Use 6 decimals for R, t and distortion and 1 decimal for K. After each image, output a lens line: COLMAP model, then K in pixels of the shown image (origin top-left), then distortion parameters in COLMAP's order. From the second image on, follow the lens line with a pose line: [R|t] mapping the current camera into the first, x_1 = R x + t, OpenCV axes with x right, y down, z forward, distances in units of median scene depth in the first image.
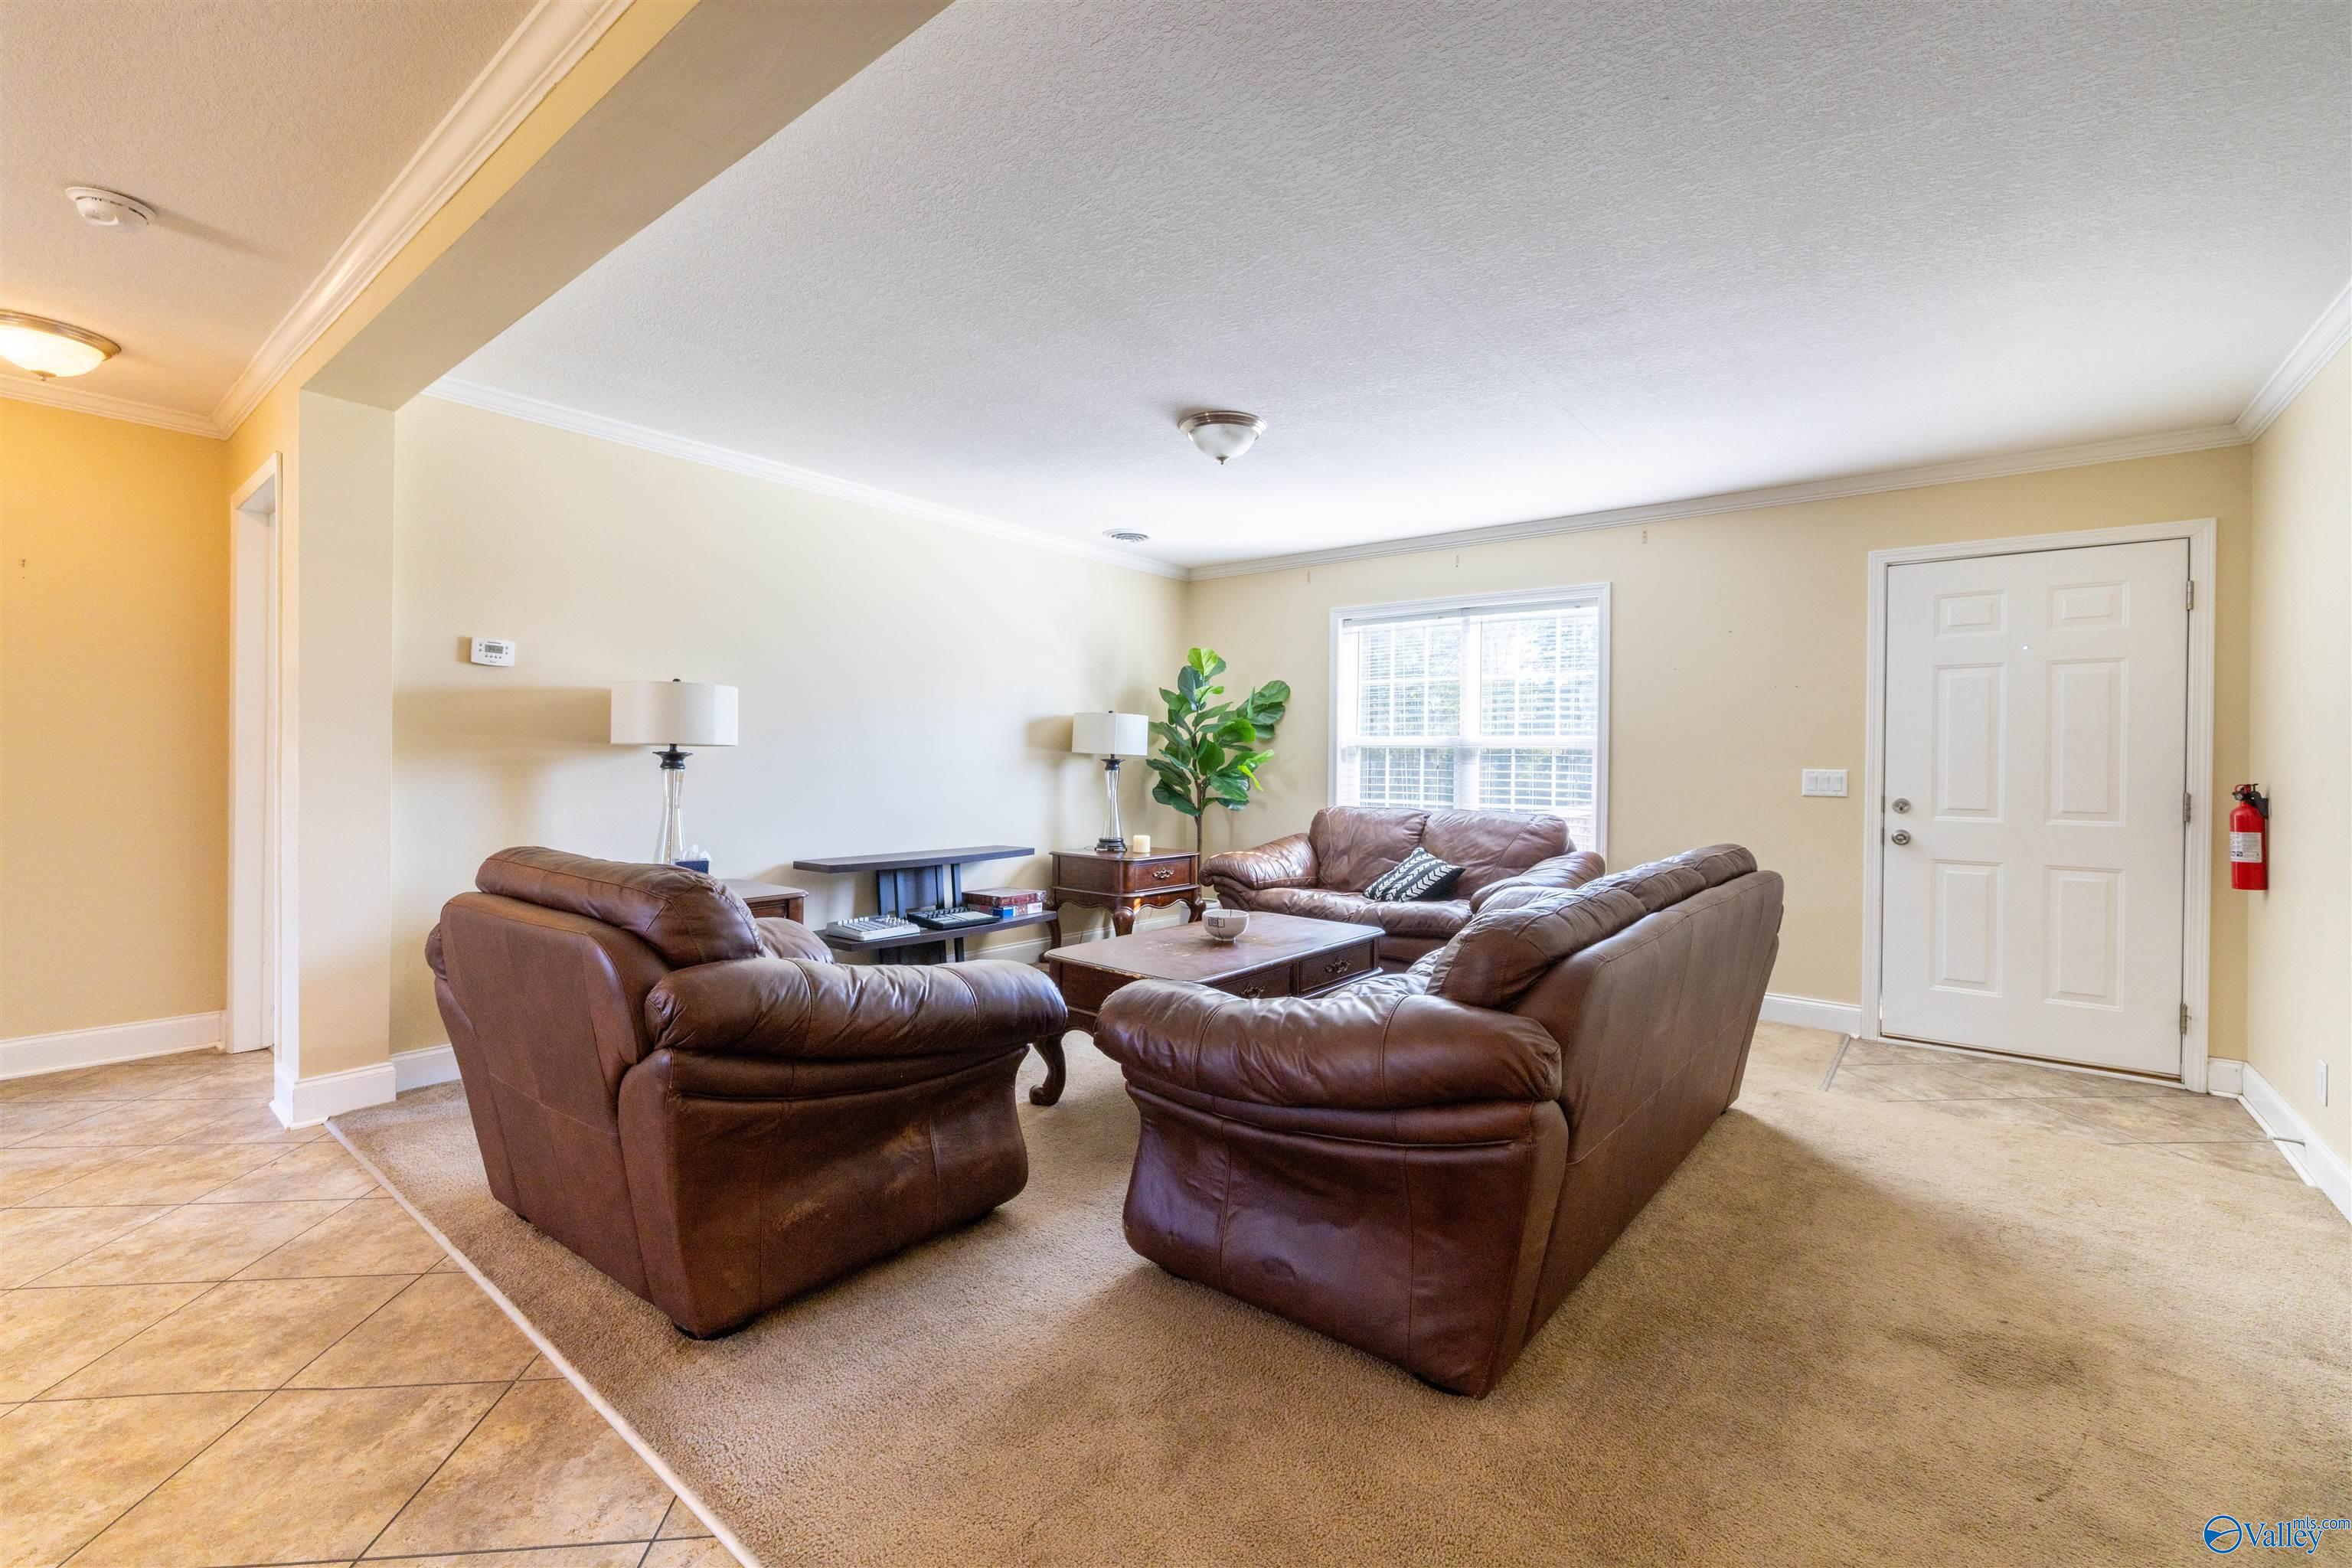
lens RADIAL K [[984.9, 0, 1157.6], [0, 984.9, 776.9], [0, 0, 1]] dist [0.000164, -0.000144]
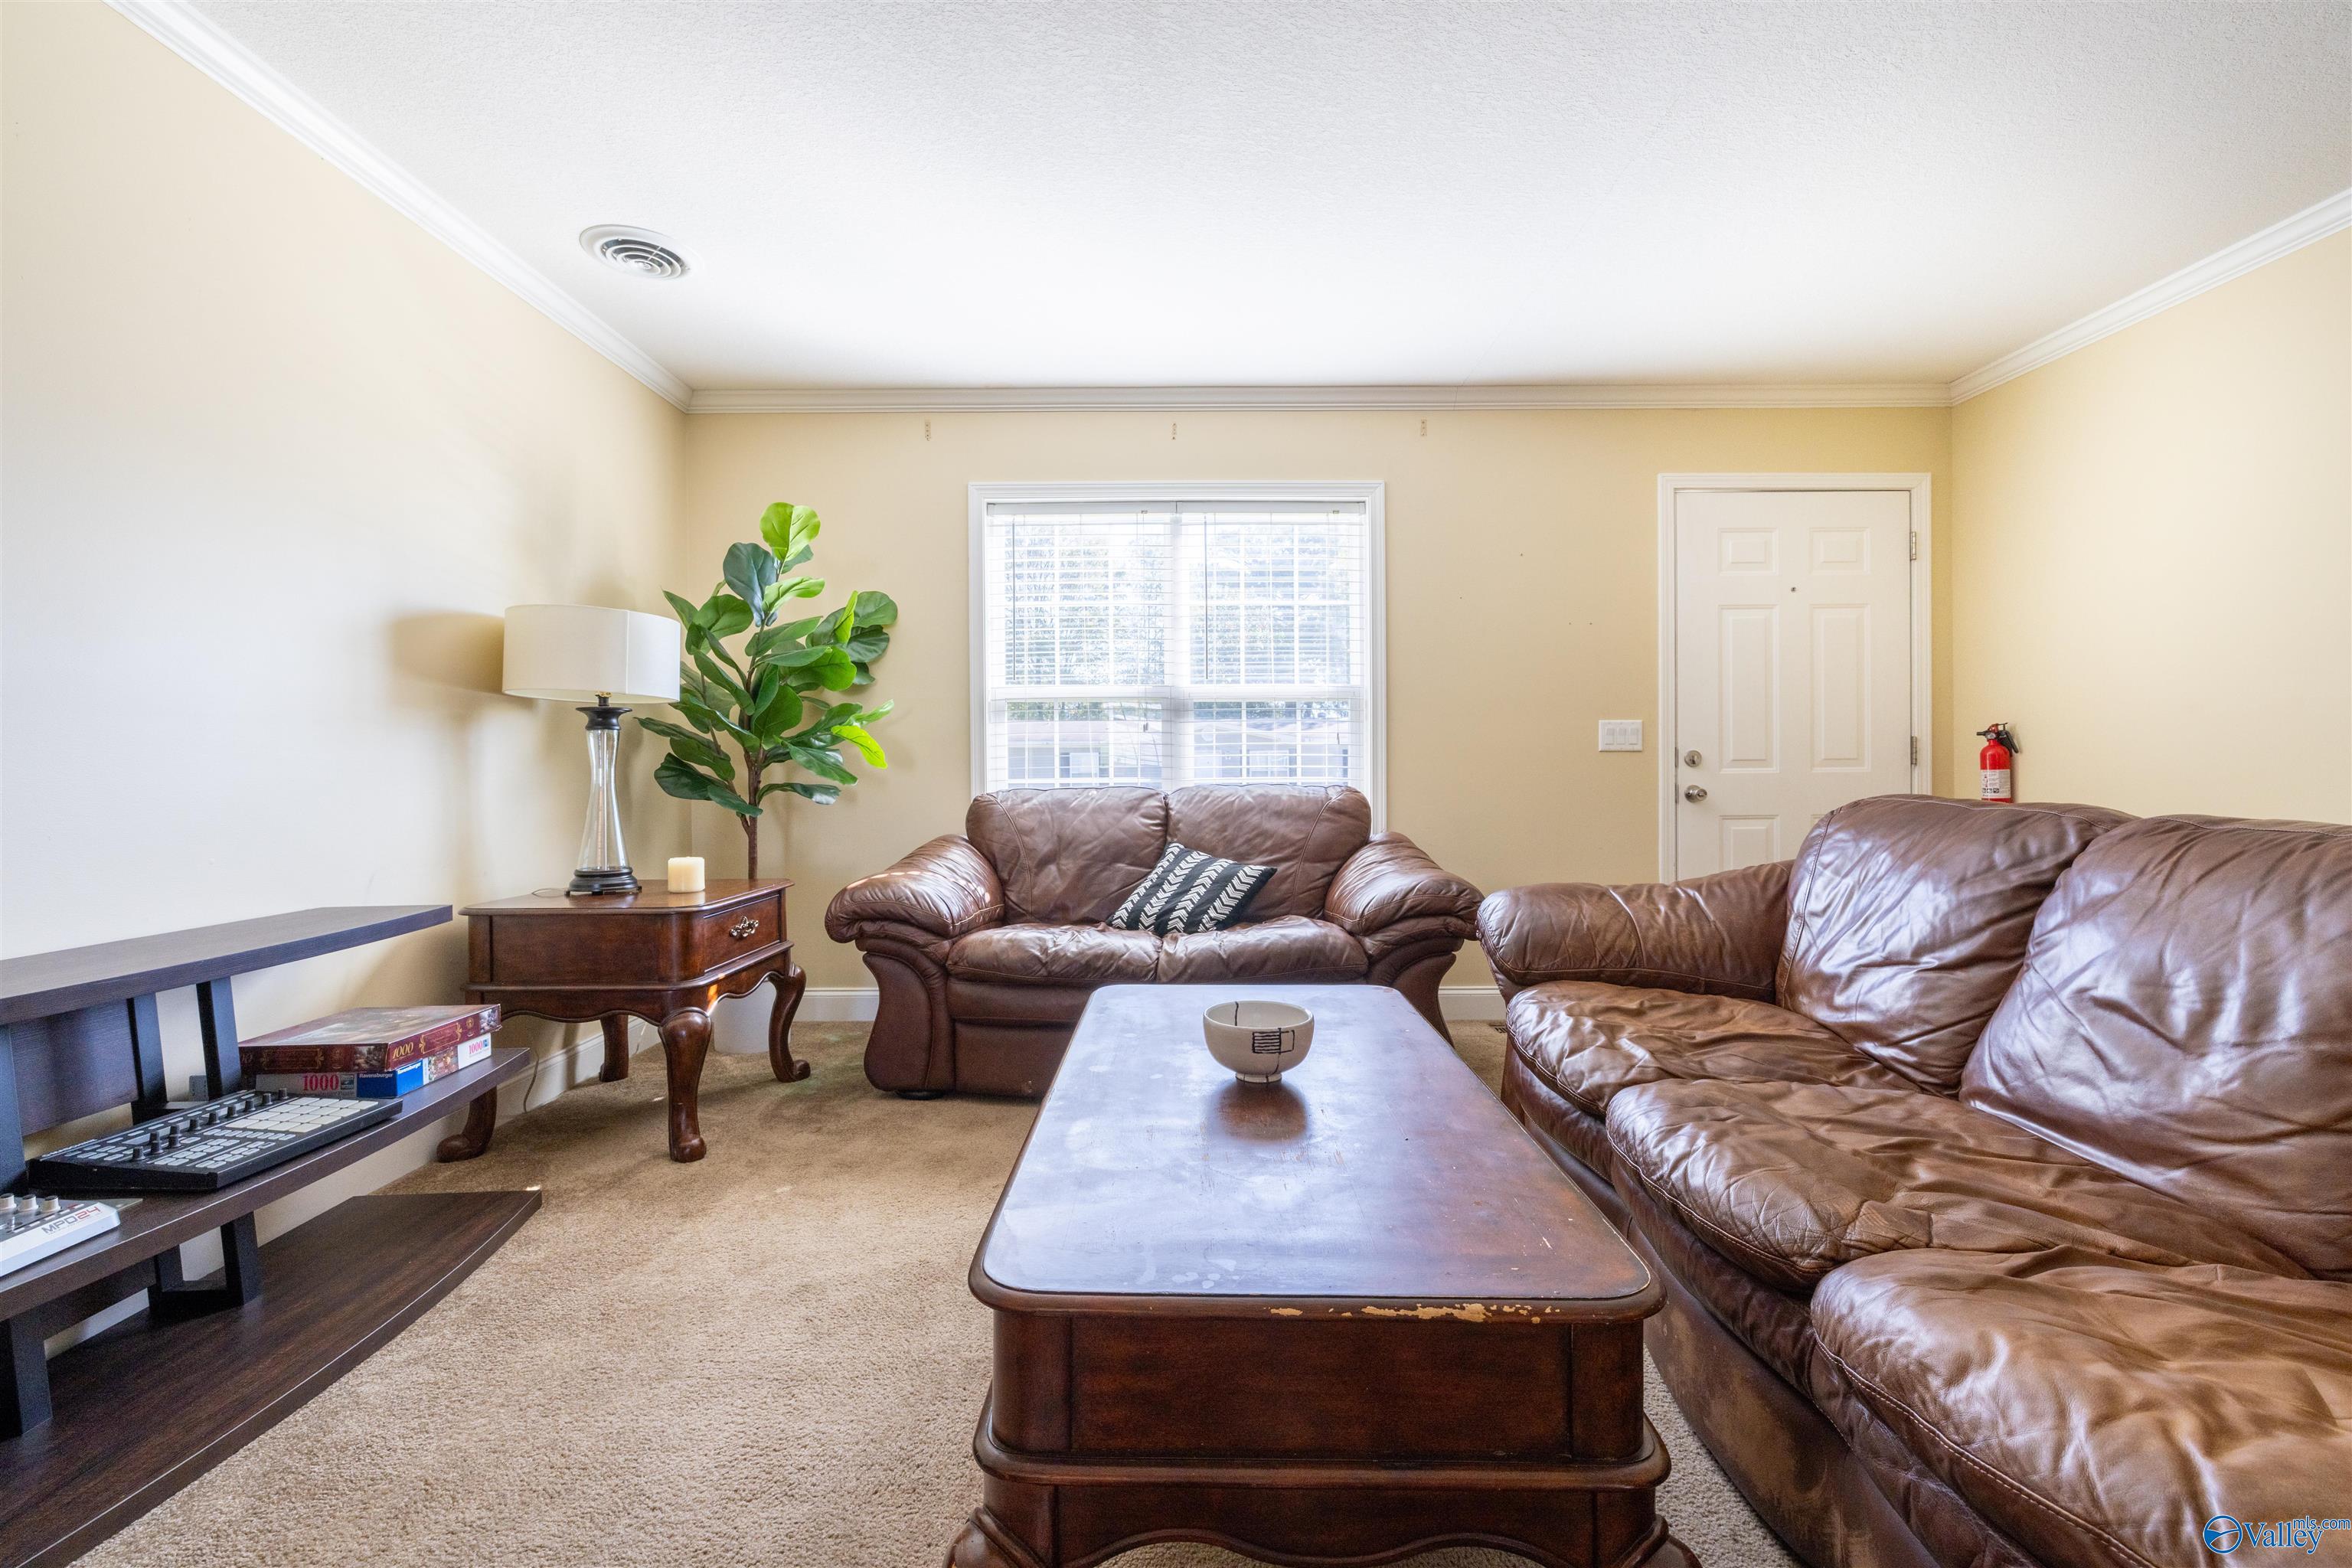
lens RADIAL K [[984.9, 0, 1169.9], [0, 984.9, 781.5], [0, 0, 1]] dist [0.000164, -0.000144]
pose [[0.774328, -0.026451, 0.632231, -0.151255], [0.025348, 0.999621, 0.010777, 0.022425], [-0.632277, 0.007681, 0.774705, 0.477280]]
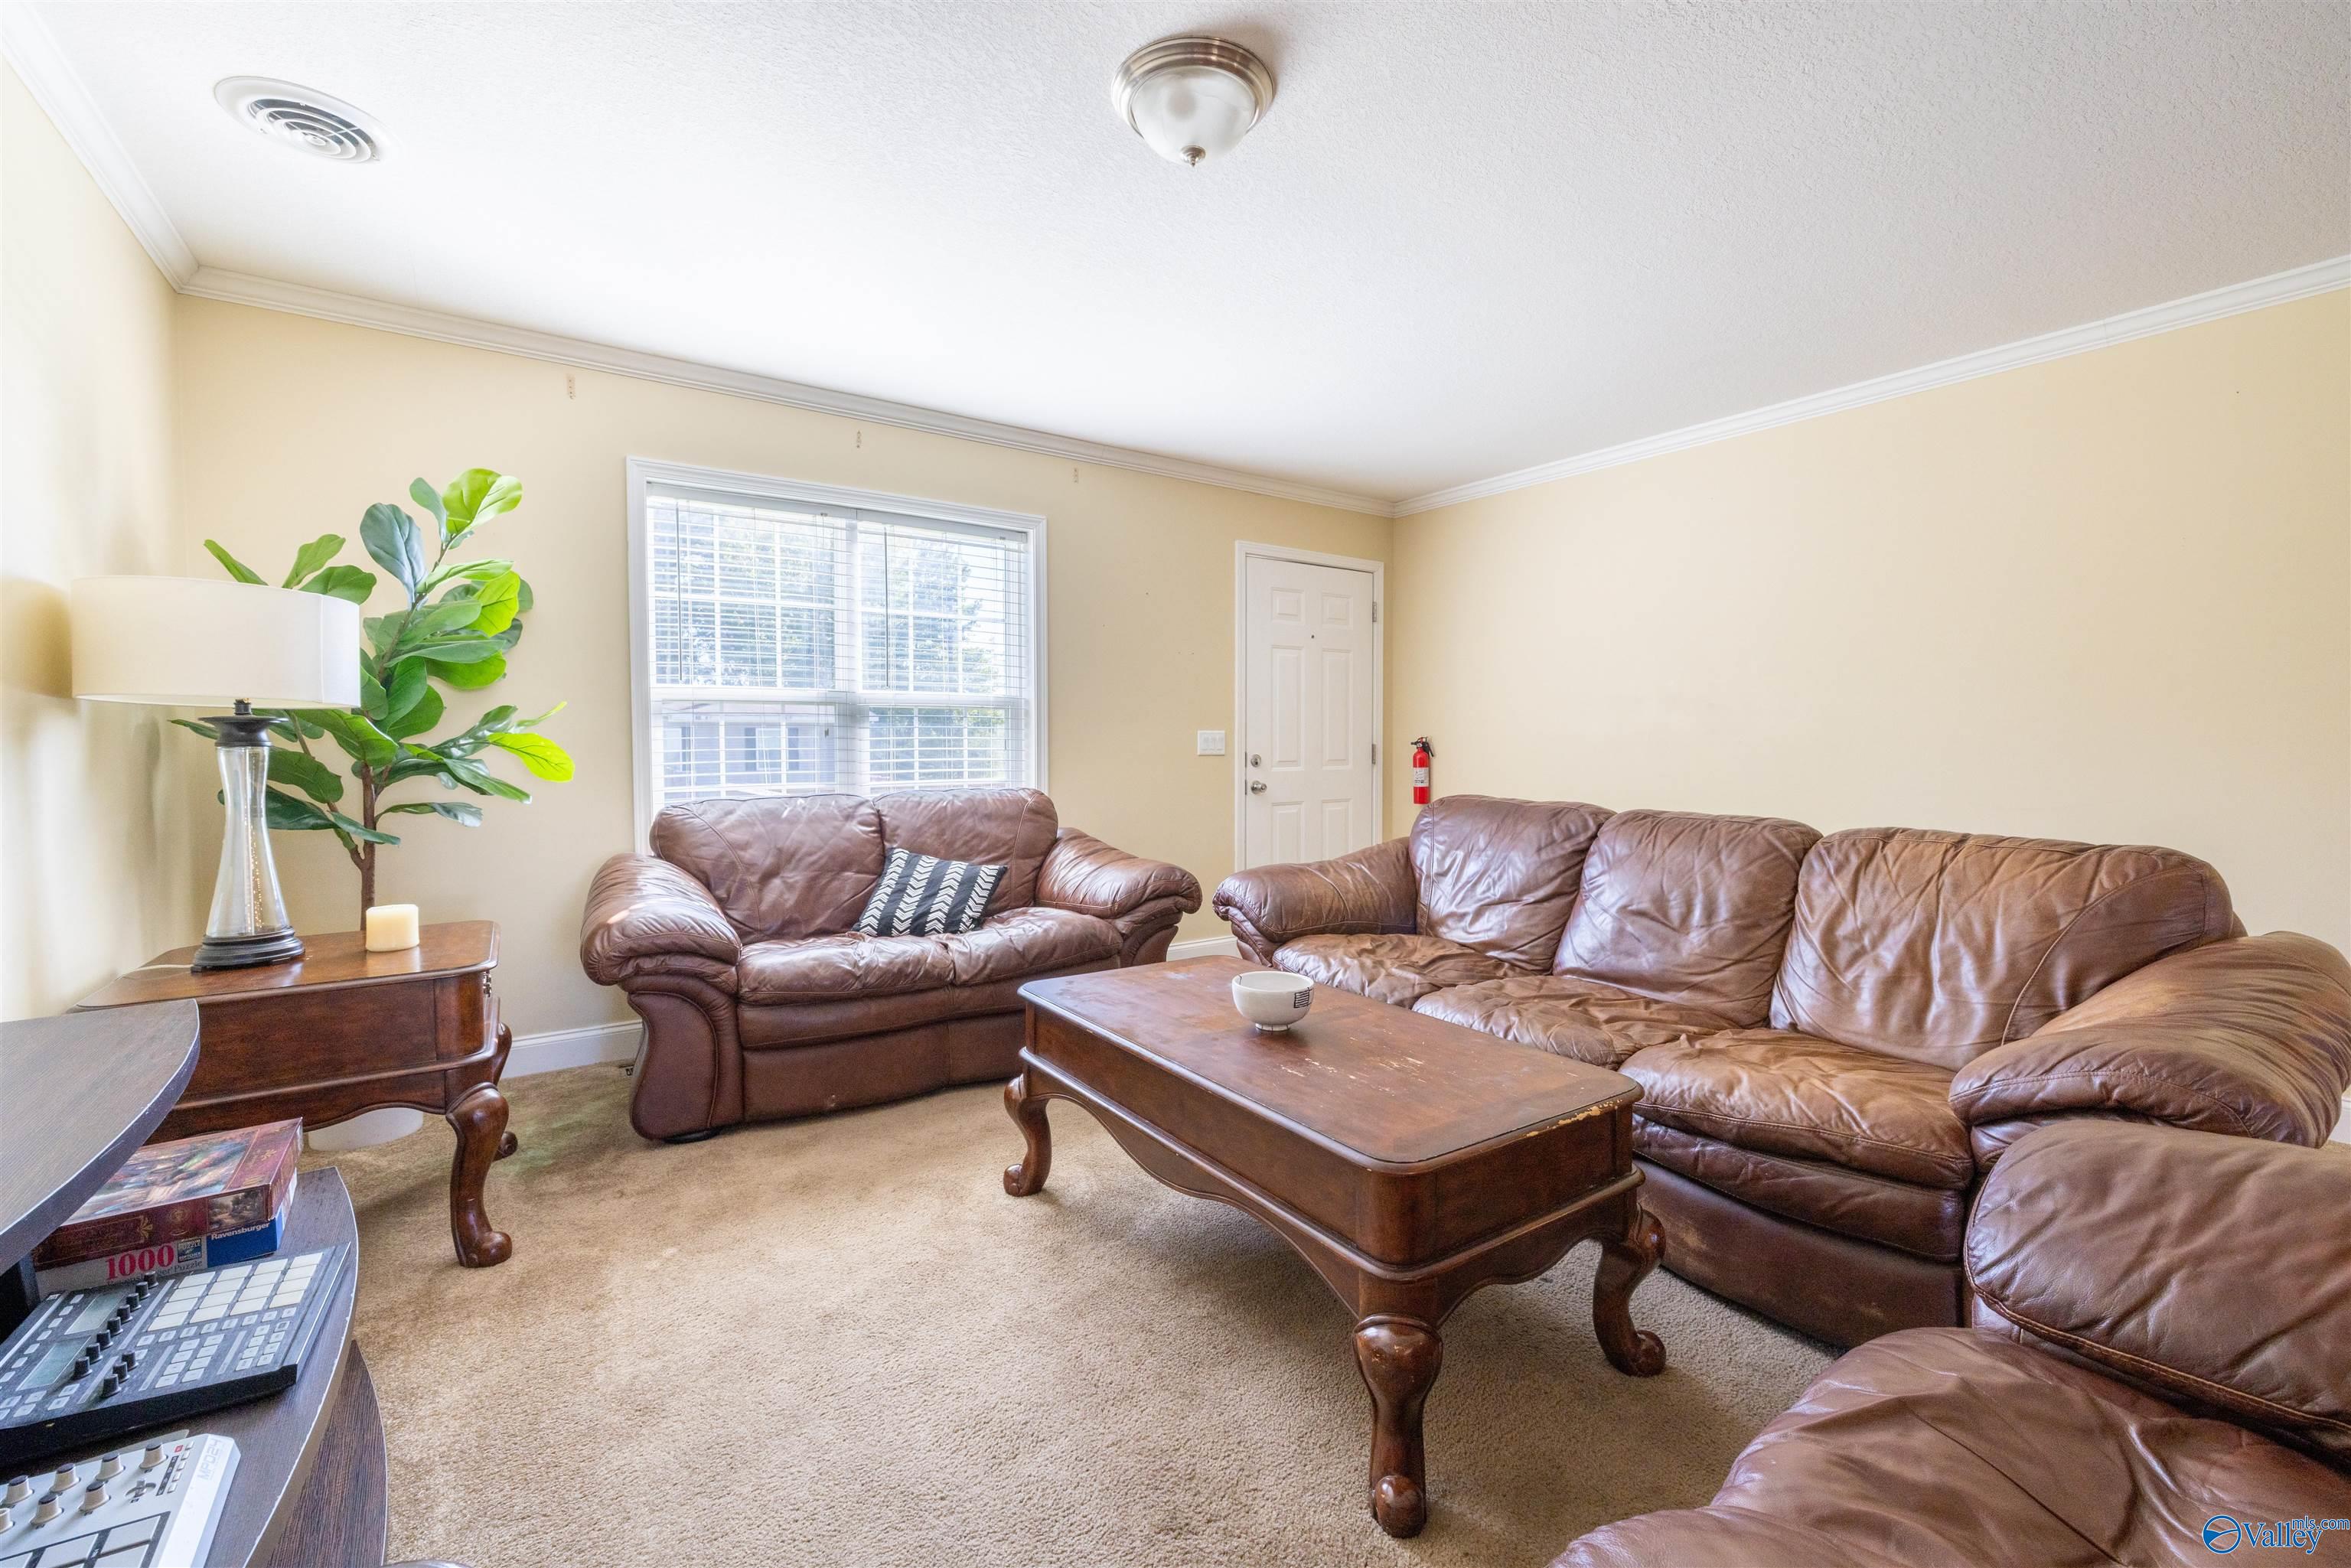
lens RADIAL K [[984.5, 0, 1163.7], [0, 984.5, 782.2], [0, 0, 1]] dist [0.000164, -0.000144]
pose [[0.273874, -0.054054, 0.960245, -0.334103], [0.021394, 0.998515, 0.050106, -0.005262], [-0.961528, 0.006821, 0.274624, 0.618192]]
